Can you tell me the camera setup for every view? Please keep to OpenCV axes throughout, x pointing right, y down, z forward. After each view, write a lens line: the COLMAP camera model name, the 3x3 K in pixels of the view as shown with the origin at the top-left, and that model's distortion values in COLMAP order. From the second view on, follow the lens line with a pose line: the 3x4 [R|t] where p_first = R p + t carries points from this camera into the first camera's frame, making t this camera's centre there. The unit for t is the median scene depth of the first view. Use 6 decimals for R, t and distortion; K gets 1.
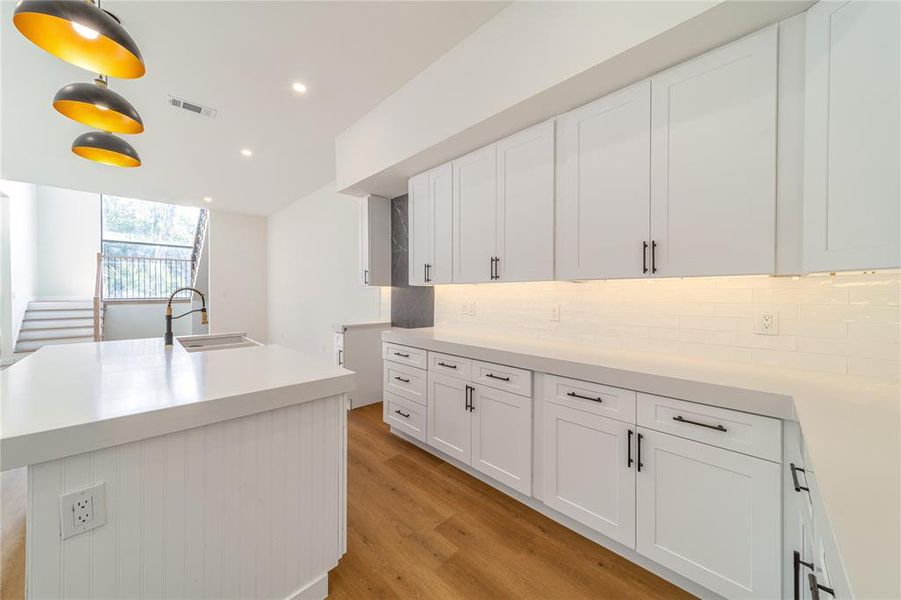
lens RADIAL K [[312.7, 0, 453.0], [0, 312.7, 294.7], [0, 0, 1]] dist [0.006341, 0.000425]
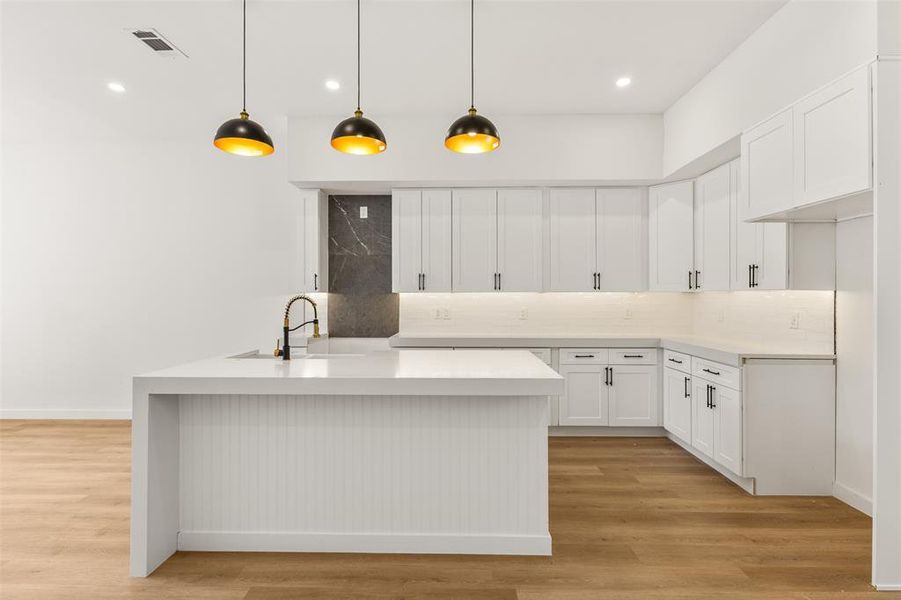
lens RADIAL K [[434.6, 0, 453.8], [0, 434.6, 293.3], [0, 0, 1]] dist [0.002071, -0.001273]
pose [[0.721442, 0.002833, 0.692469, -0.894725], [0.006745, 0.999915, -0.011119, -0.009829], [-0.692442, 0.012692, 0.721362, -0.149325]]
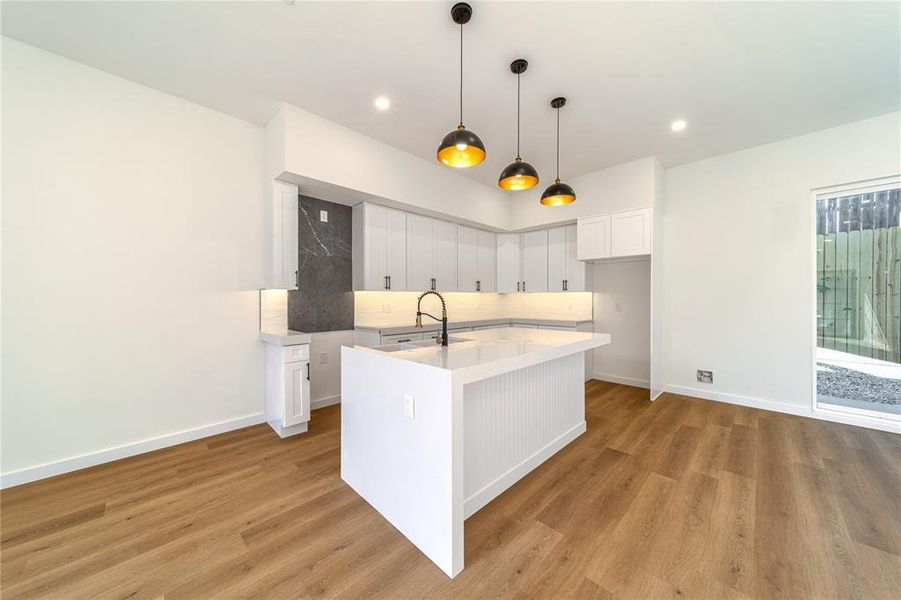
lens RADIAL K [[312.7, 0, 452.0], [0, 312.7, 298.5], [0, 0, 1]] dist [0.006341, 0.000425]
pose [[-0.004530, -0.001238, 0.999989, -1.221903], [0.009506, 0.999954, 0.001281, 0.000648], [-0.999945, 0.009511, -0.004518, 0.616272]]
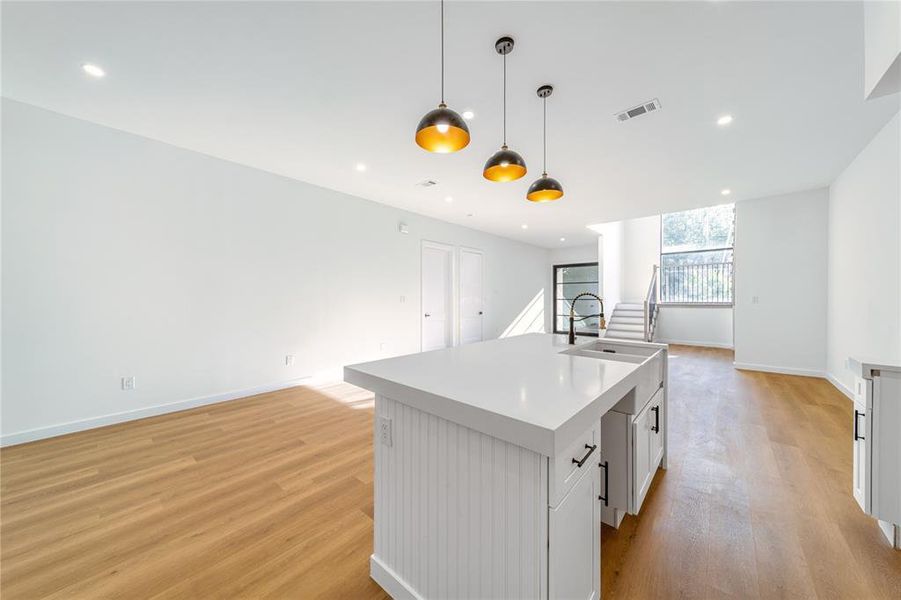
lens RADIAL K [[312.7, 0, 445.6], [0, 312.7, 299.2], [0, 0, 1]] dist [0.006341, 0.000425]
pose [[0.048198, 0.005072, -0.998825, 0.122033], [-0.005610, 0.999973, 0.004807, -0.002164], [0.998822, 0.005372, 0.048226, 0.307796]]
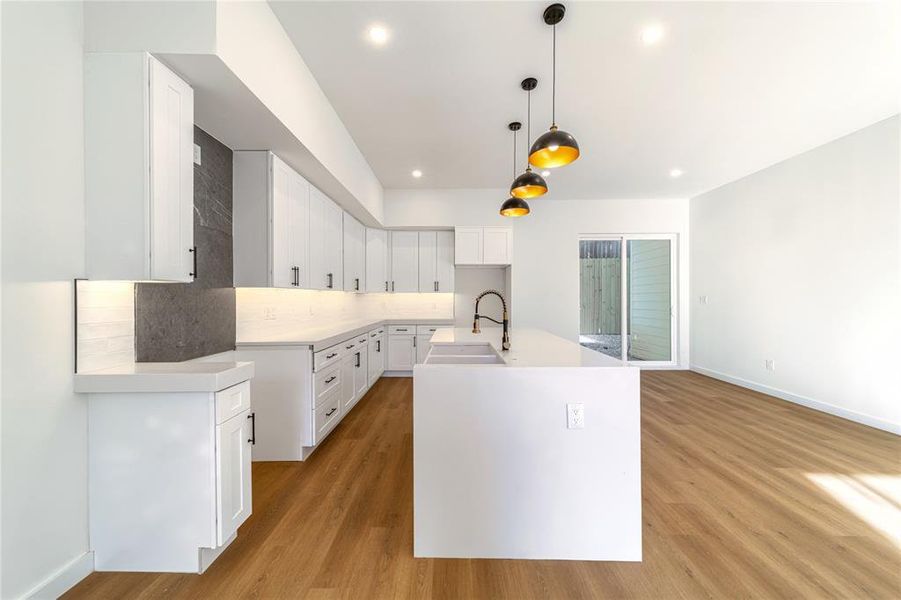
lens RADIAL K [[312.7, 0, 450.5], [0, 312.7, 298.7], [0, 0, 1]] dist [0.006341, 0.000425]
pose [[-0.702435, -0.002120, 0.711745, -0.925973], [0.006268, 0.999938, 0.009164, -0.005582], [-0.711720, 0.010898, -0.702378, 1.129673]]
